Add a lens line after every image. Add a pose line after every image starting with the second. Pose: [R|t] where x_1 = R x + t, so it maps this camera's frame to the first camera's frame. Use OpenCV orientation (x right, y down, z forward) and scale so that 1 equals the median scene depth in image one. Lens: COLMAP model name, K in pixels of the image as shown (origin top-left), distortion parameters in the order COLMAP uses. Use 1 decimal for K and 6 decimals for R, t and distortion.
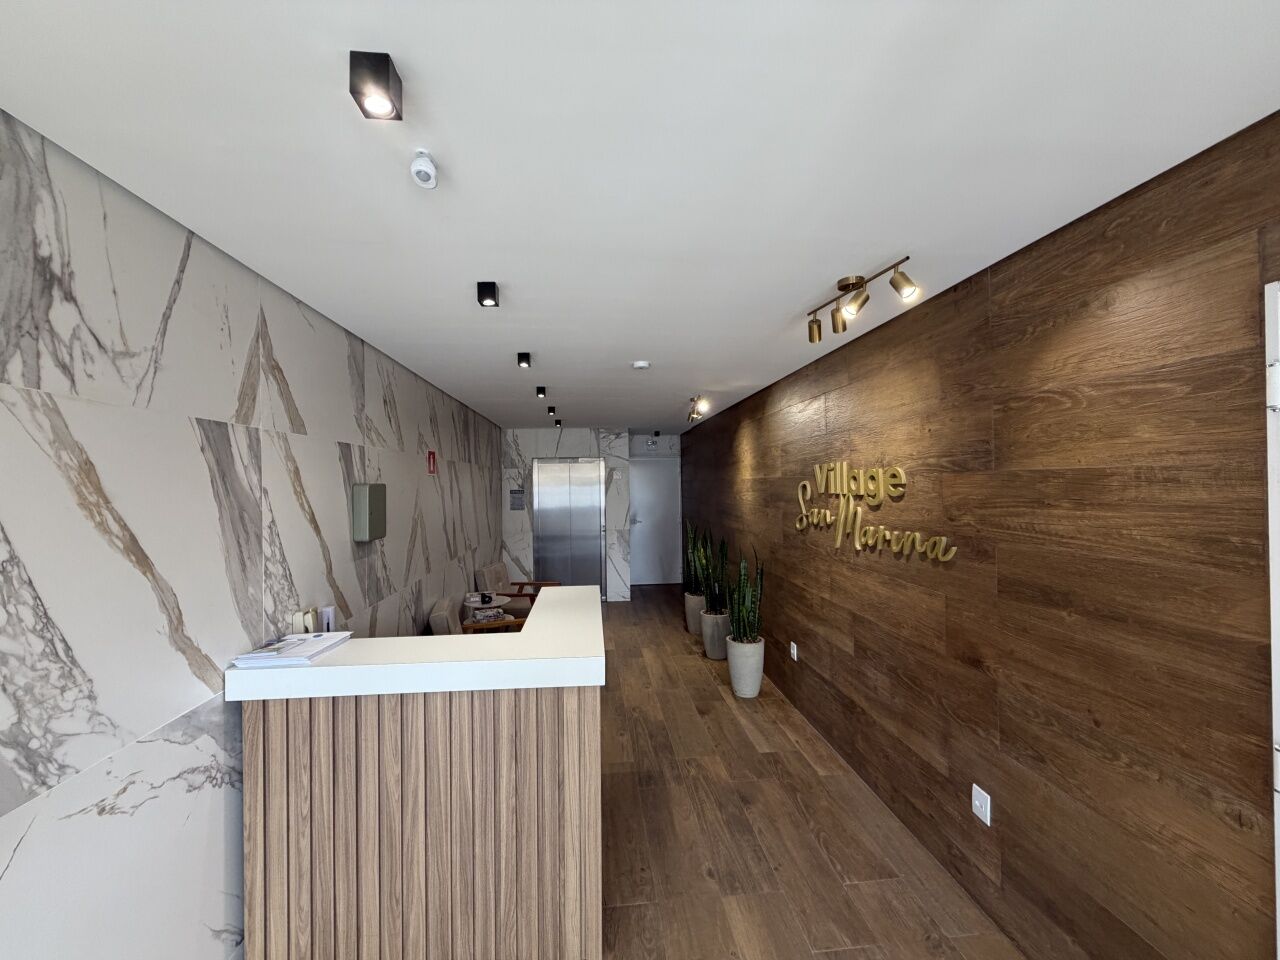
lens RADIAL K [[509.3, 0, 640.2], [0, 509.3, 480.5], [0, 0, 1]] dist [-0.001093, 0.000540]
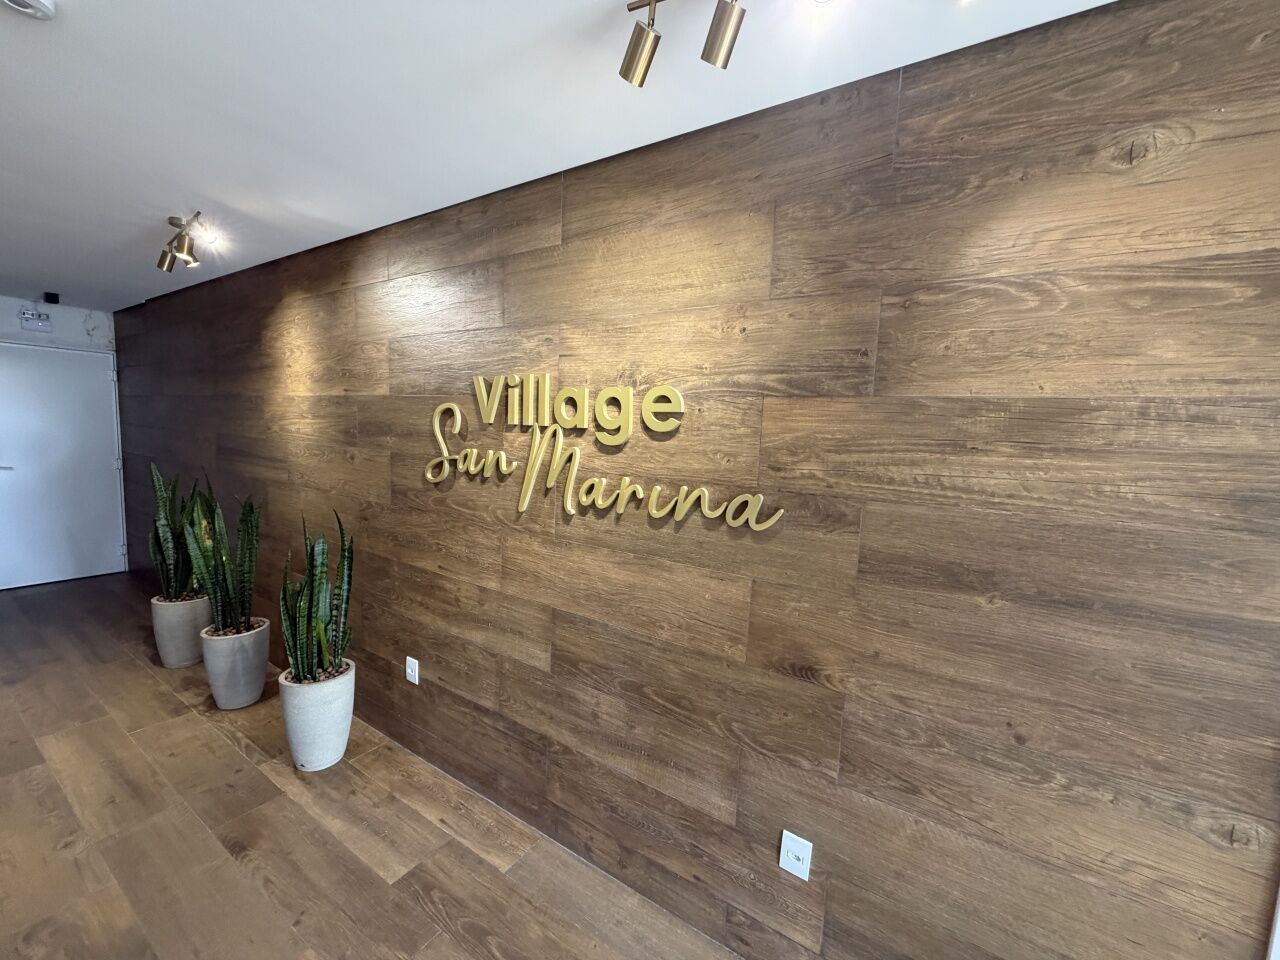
lens RADIAL K [[509.3, 0, 635.1], [0, 509.3, 477.9], [0, 0, 1]] dist [-0.001093, 0.000540]
pose [[0.624261, -0.036620, 0.780357, -0.026873], [-0.054113, 0.994475, 0.089956, 0.040692], [-0.779340, -0.098384, 0.618830, 0.766311]]
